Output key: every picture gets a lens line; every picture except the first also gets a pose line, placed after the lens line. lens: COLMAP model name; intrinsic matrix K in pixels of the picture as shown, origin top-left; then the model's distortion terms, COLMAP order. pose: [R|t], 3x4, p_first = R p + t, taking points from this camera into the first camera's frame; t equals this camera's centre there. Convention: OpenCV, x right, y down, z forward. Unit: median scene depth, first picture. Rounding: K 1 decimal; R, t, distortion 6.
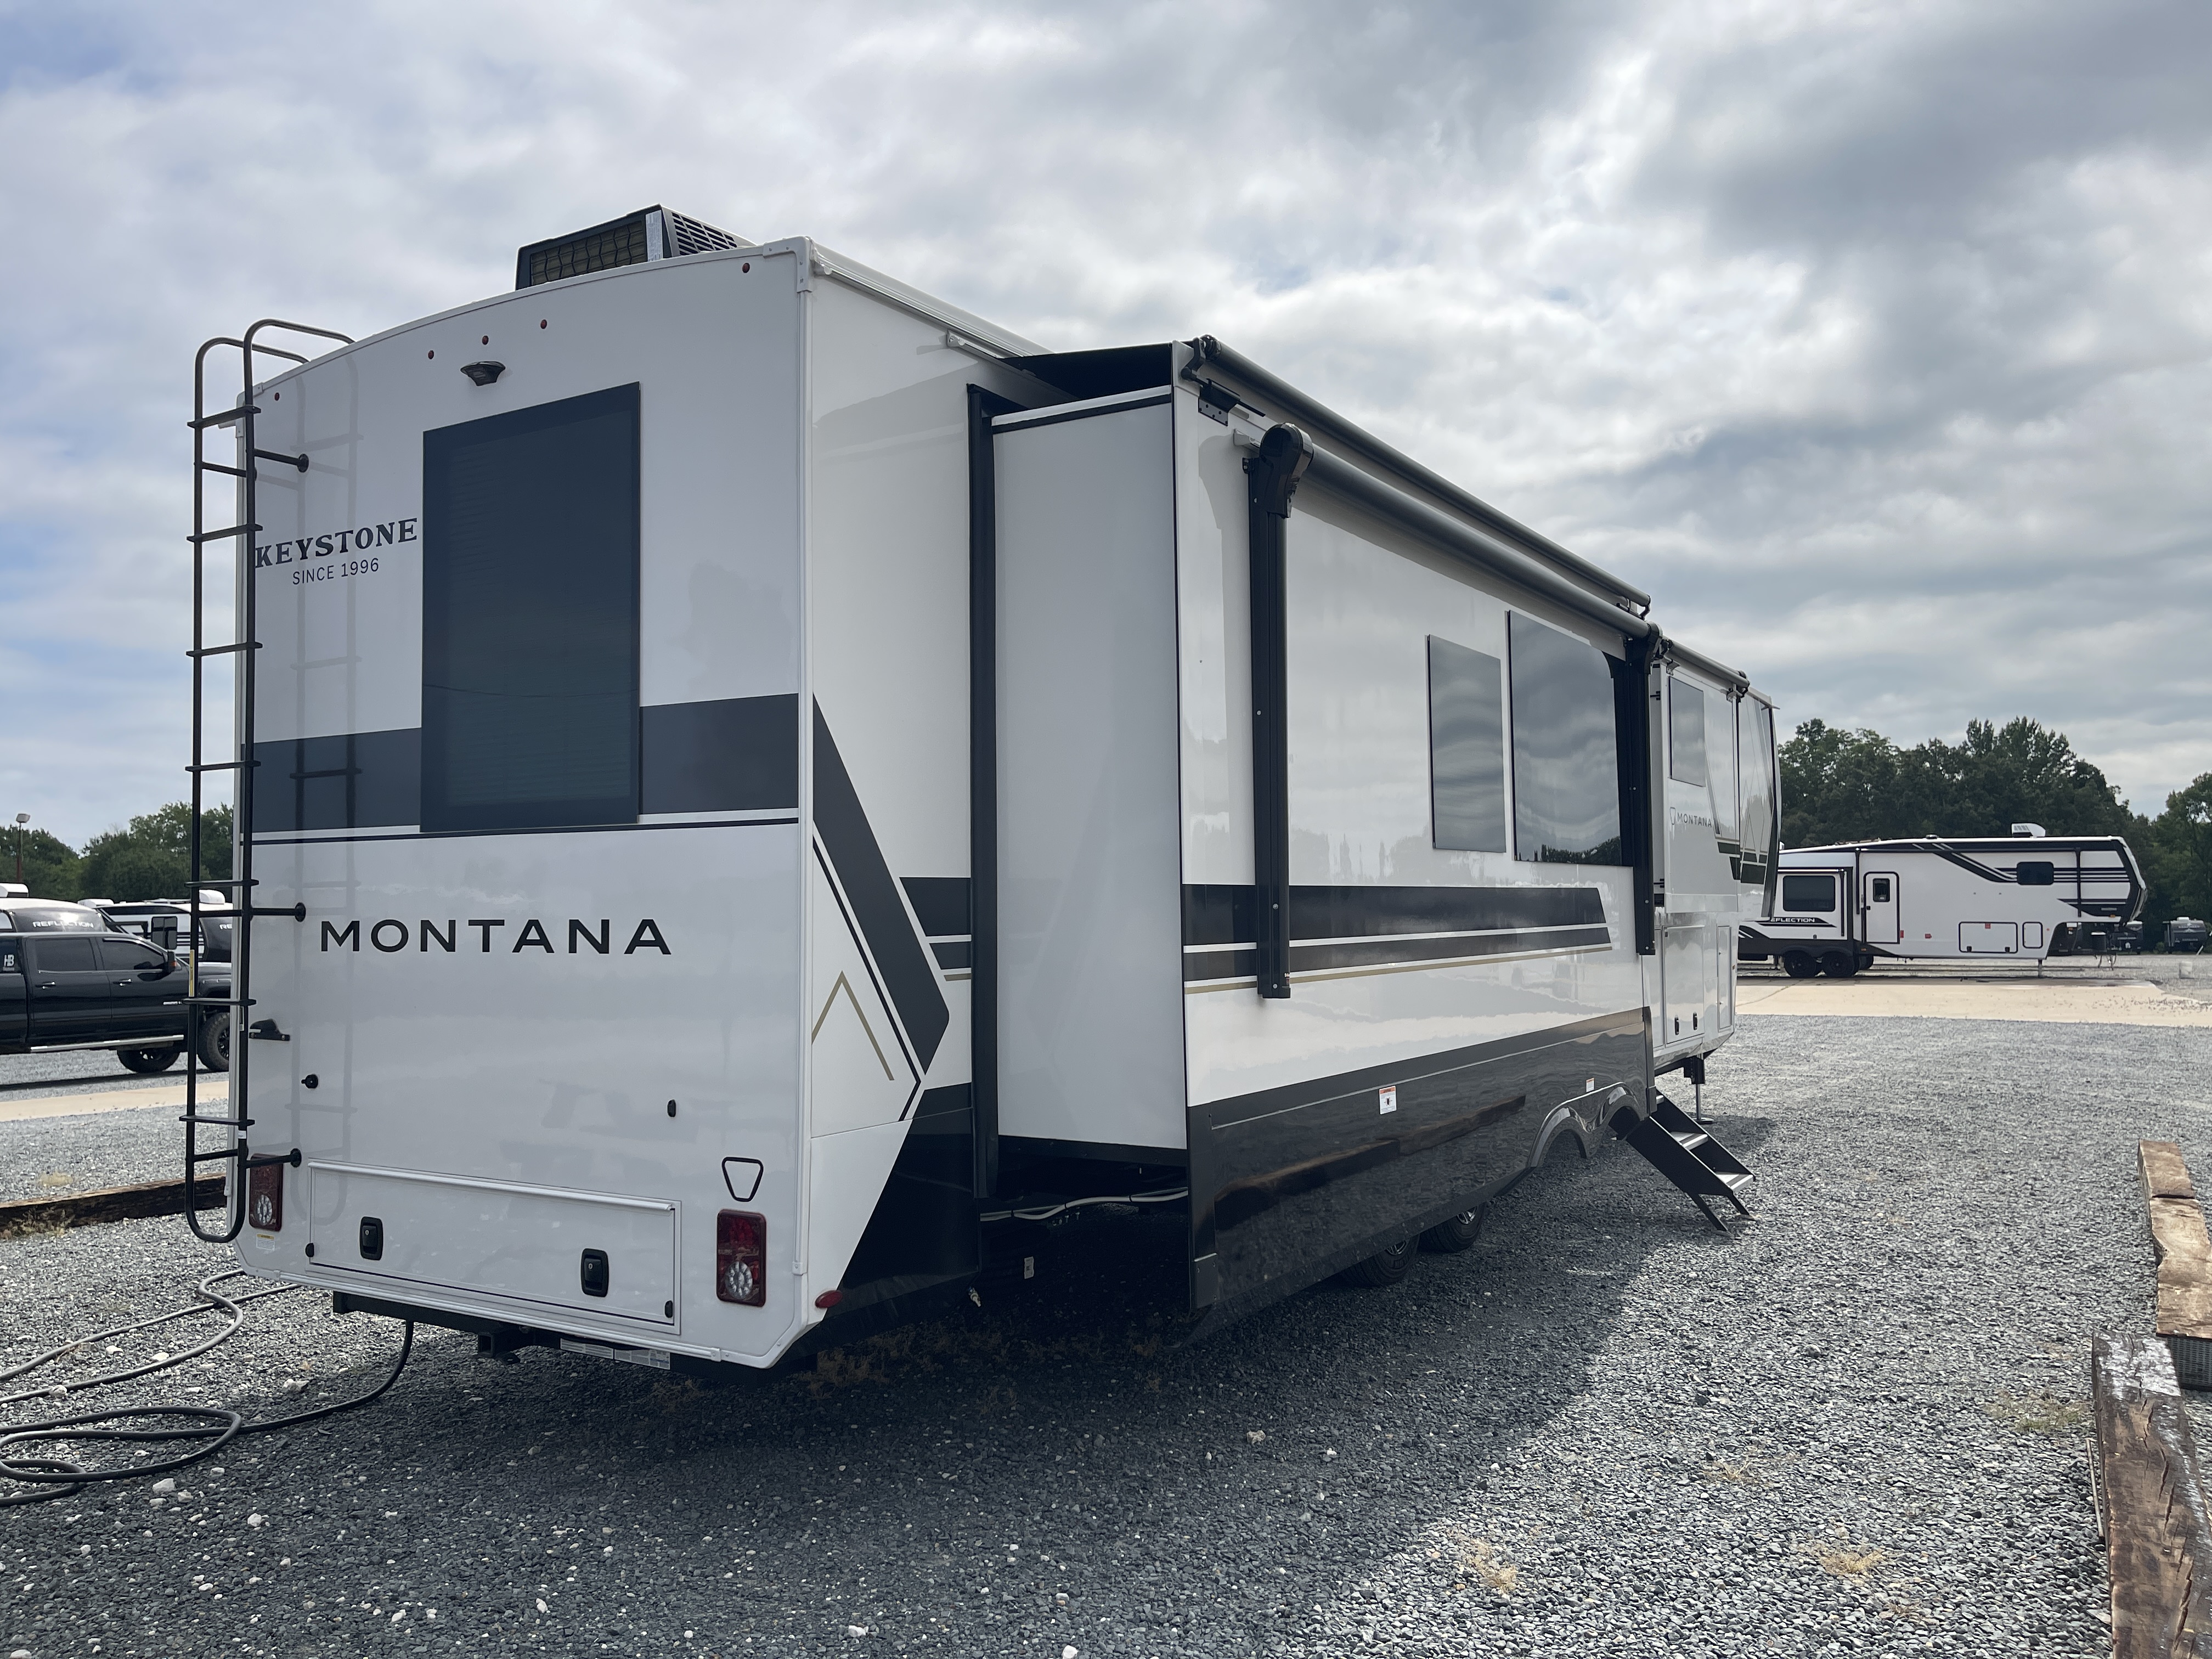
lens RADIAL K [[1670.0, 0, 1099.3], [0, 1670.0, 829.2], [0, 0, 1]] dist [0.051218, -0.052186]
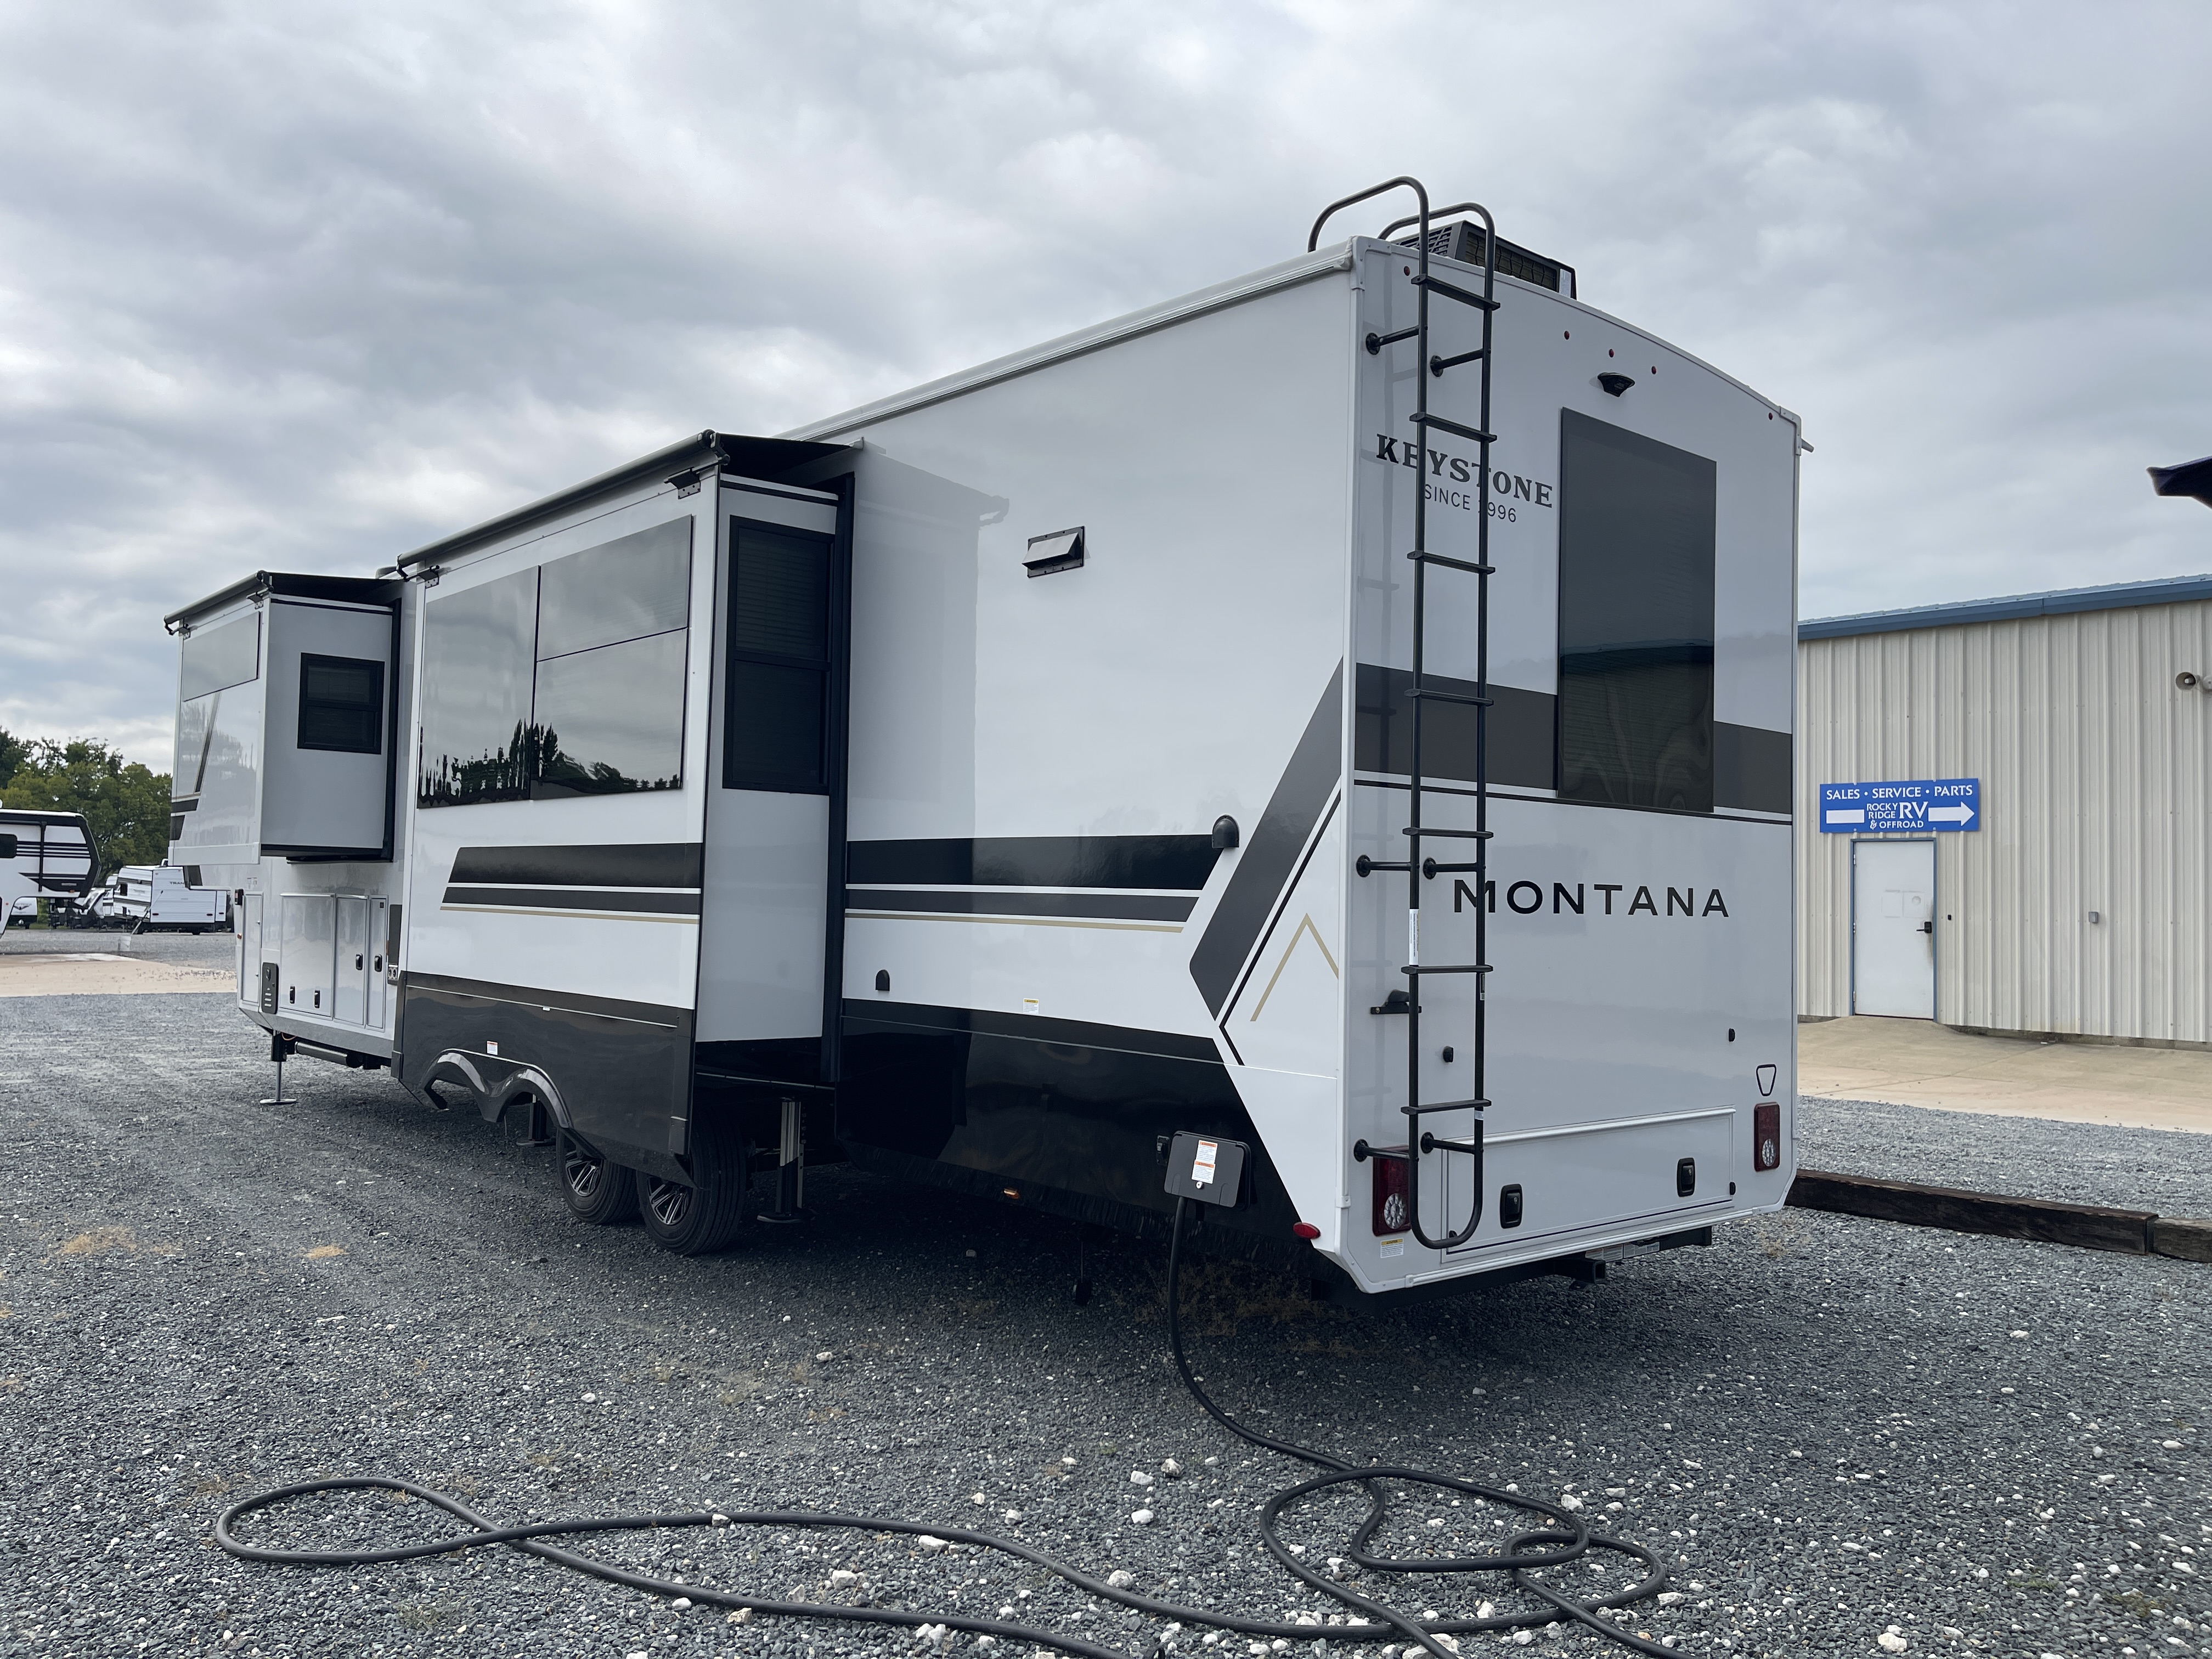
lens RADIAL K [[1670.0, 0, 1092.6], [0, 1670.0, 831.0], [0, 0, 1]] dist [0.051218, -0.052186]
pose [[0.300364, 0.052705, 0.952367, -1.466349], [-0.066683, 0.997189, -0.034155, 0.076447], [-0.951491, -0.053248, 0.303034, 0.961835]]
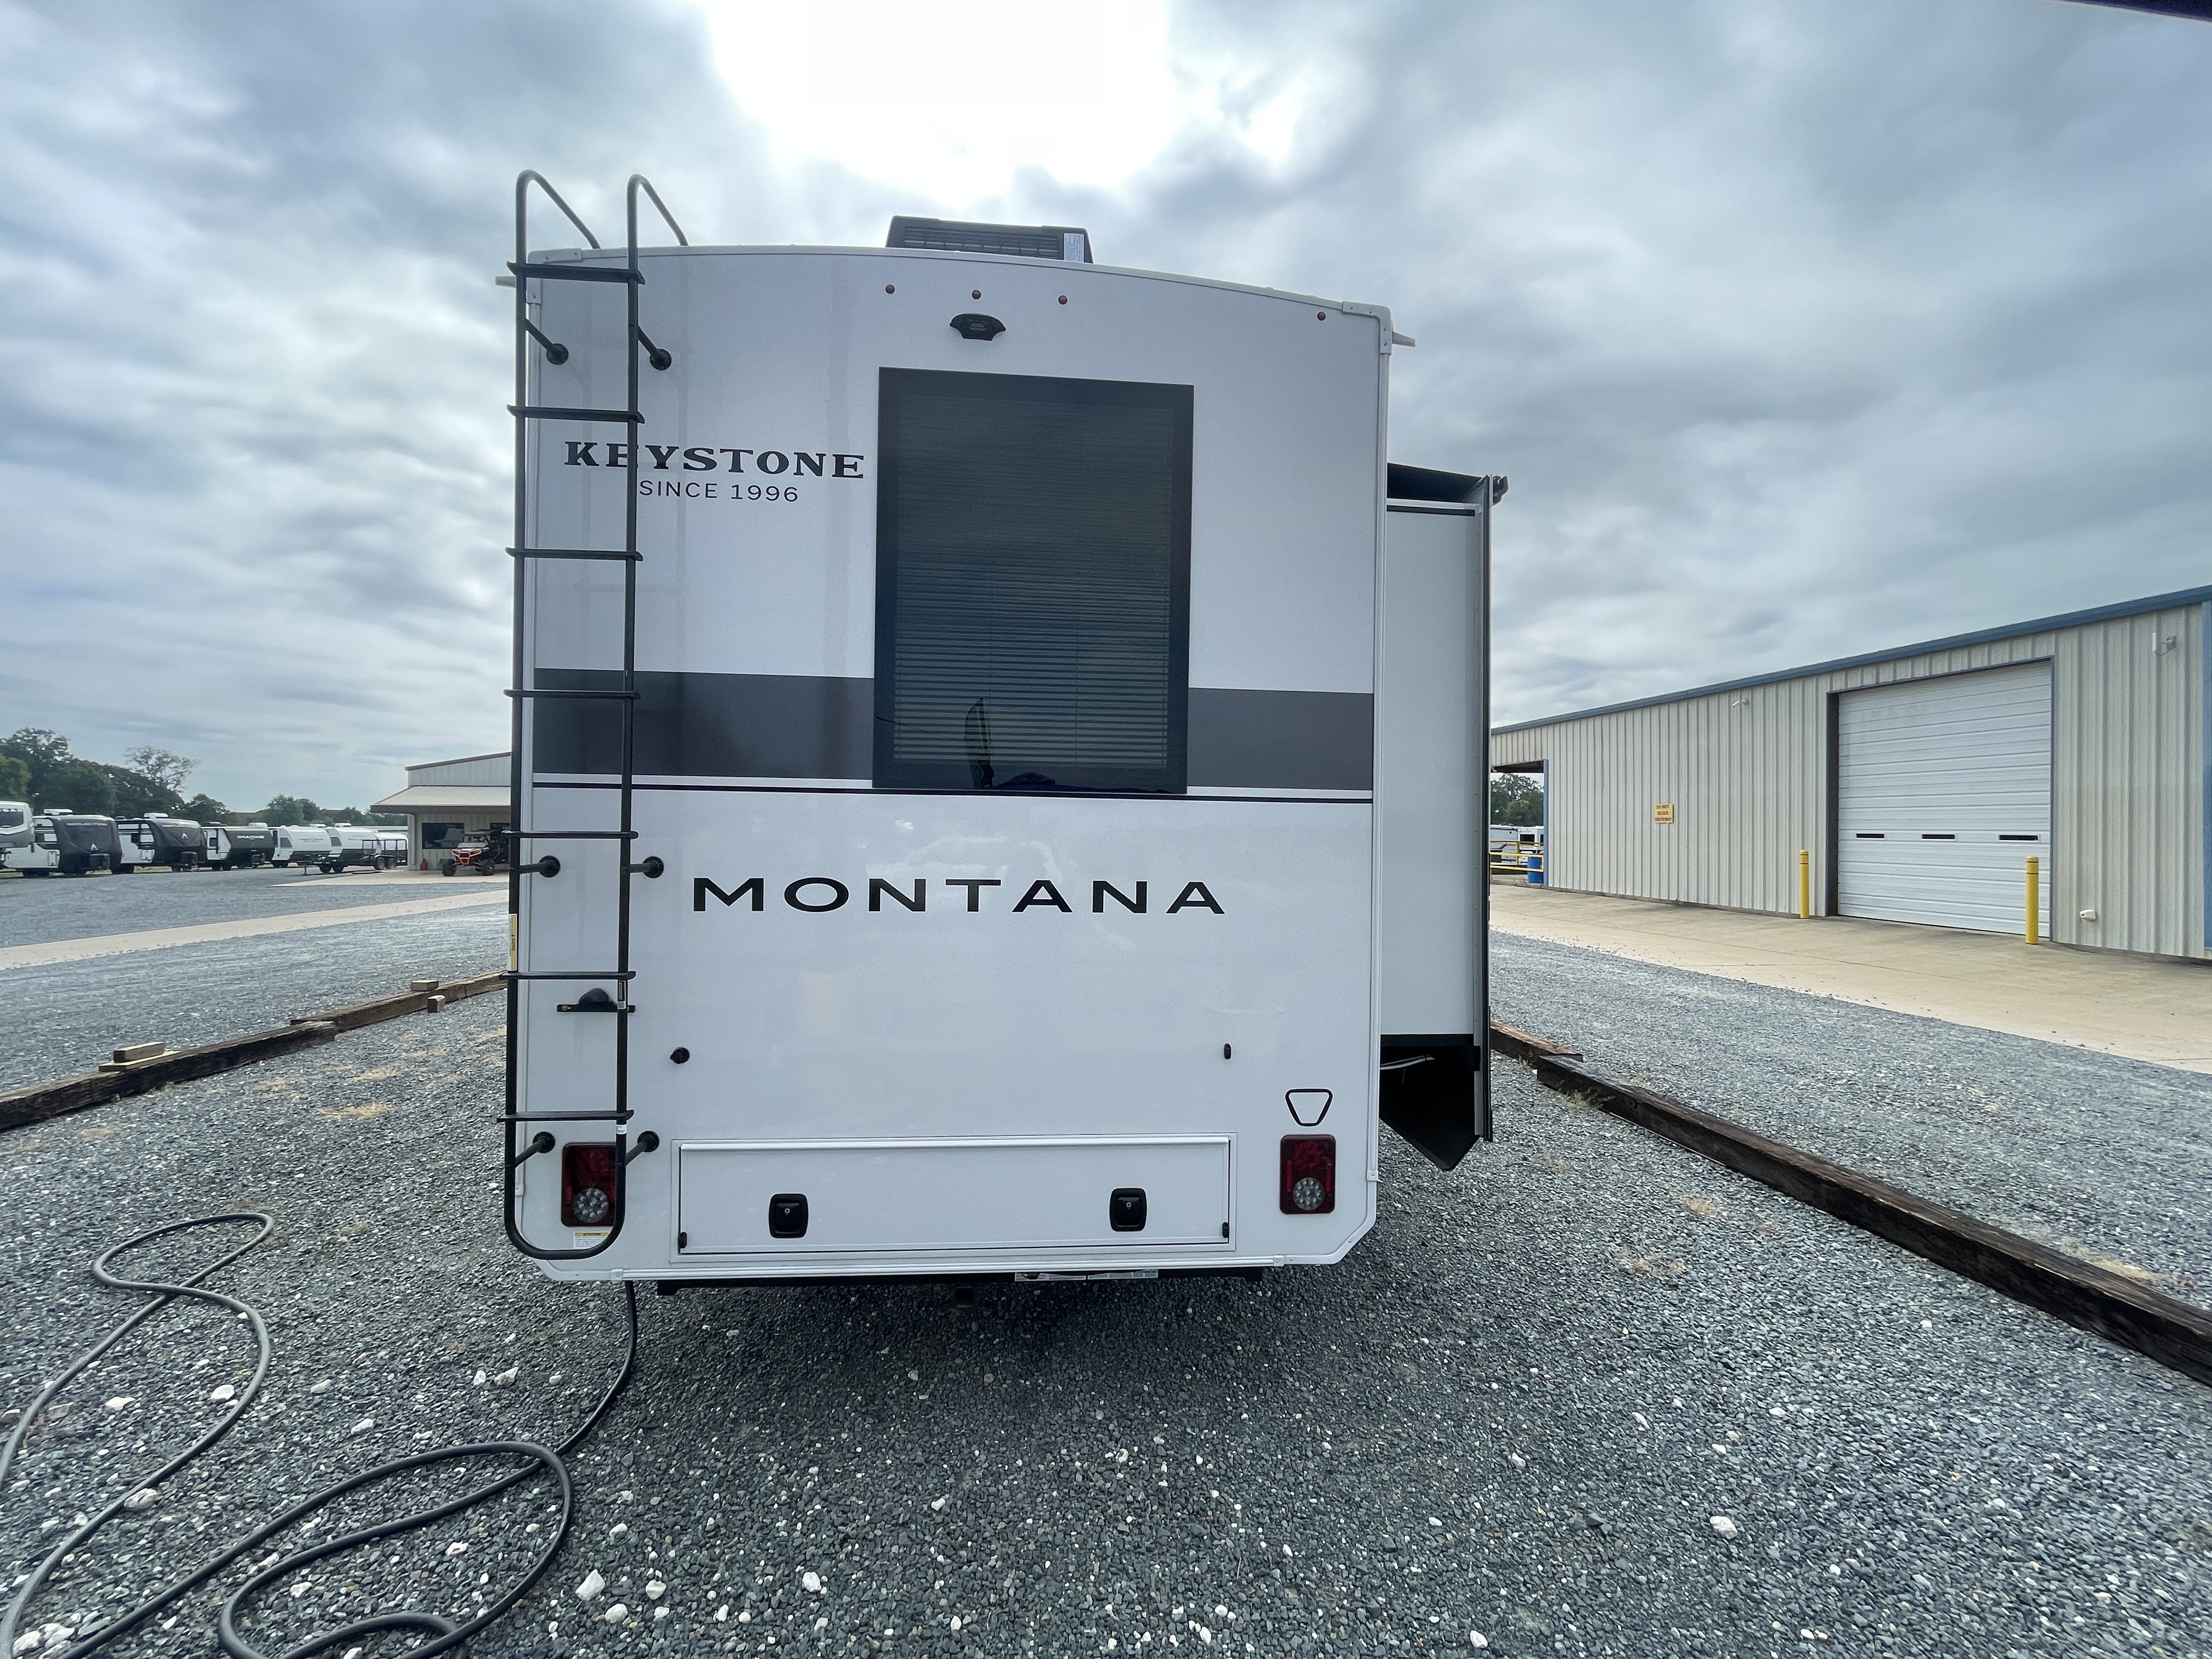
lens RADIAL K [[892.5, 0, 1099.6], [0, 892.5, 819.3], [0, 0, 1]] dist [-0.003447, 0.000265]
pose [[0.802843, 0.025030, 0.595665, -0.603488], [-0.047317, 0.998642, 0.021812, 0.002898], [-0.594310, -0.045697, 0.802937, 0.515586]]
